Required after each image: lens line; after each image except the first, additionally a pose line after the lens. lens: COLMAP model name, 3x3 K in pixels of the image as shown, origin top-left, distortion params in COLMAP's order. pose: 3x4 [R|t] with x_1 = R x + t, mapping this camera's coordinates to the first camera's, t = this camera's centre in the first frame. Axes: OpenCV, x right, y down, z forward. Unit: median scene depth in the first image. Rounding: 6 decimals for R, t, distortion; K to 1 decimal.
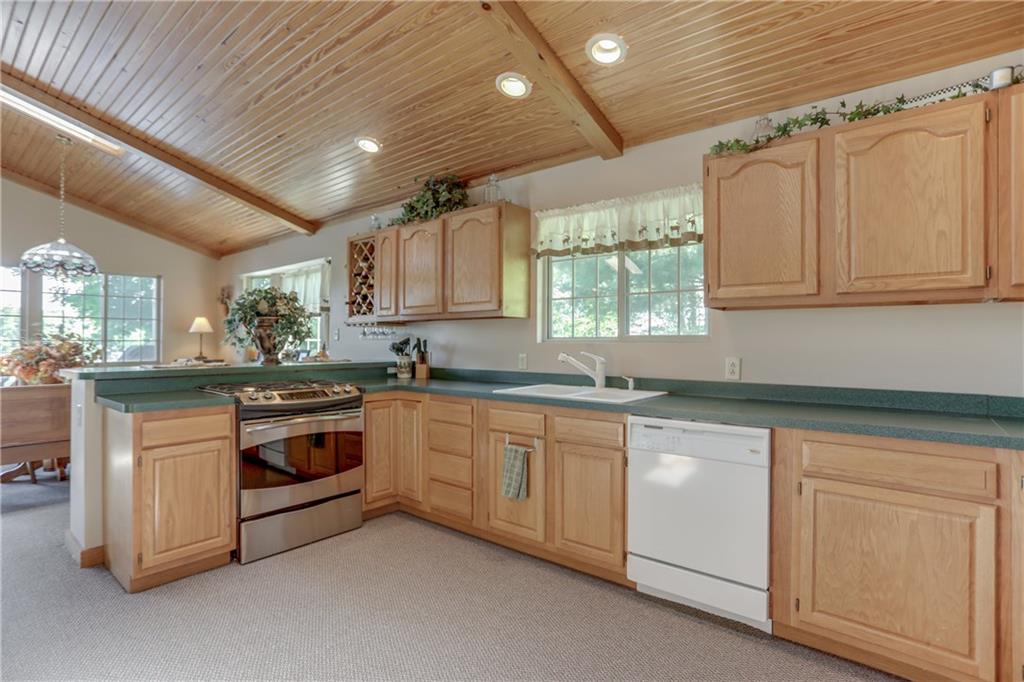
lens RADIAL K [[507.1, 0, 511.5], [0, 507.1, 342.8], [0, 0, 1]] dist [-0.040432, 0.013656]
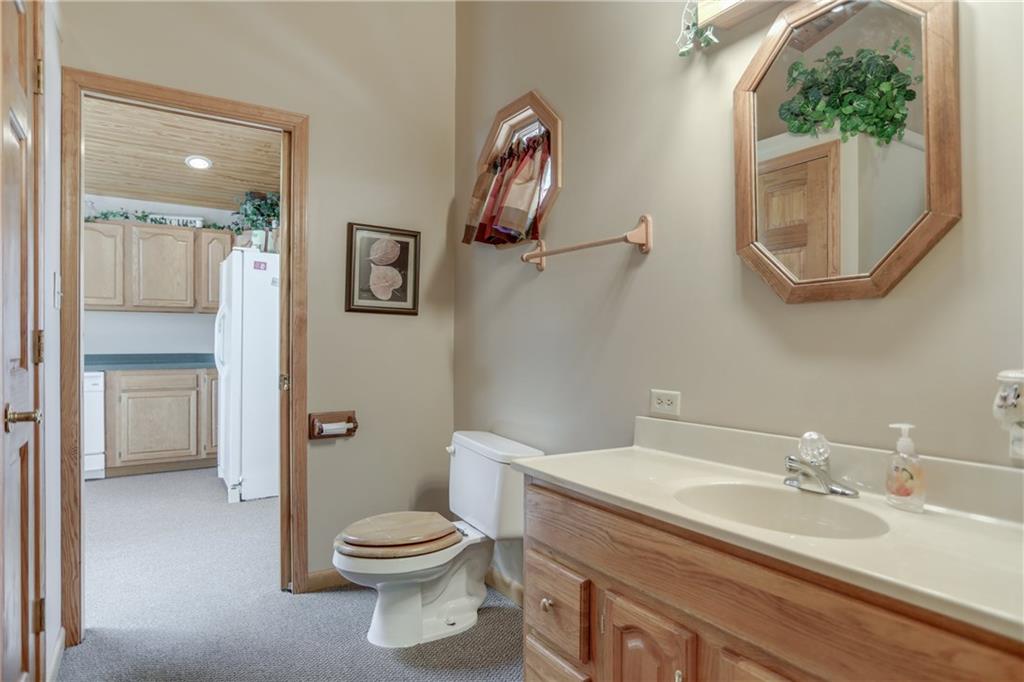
lens RADIAL K [[591.2, 0, 505.0], [0, 591.2, 338.8], [0, 0, 1]] dist [-0.025419, 0.000276]
pose [[0.329776, 0.003976, 0.944051, -1.043451], [0.004596, 0.999973, -0.005817, 0.053894], [-0.944048, 0.006257, 0.329749, -1.154748]]
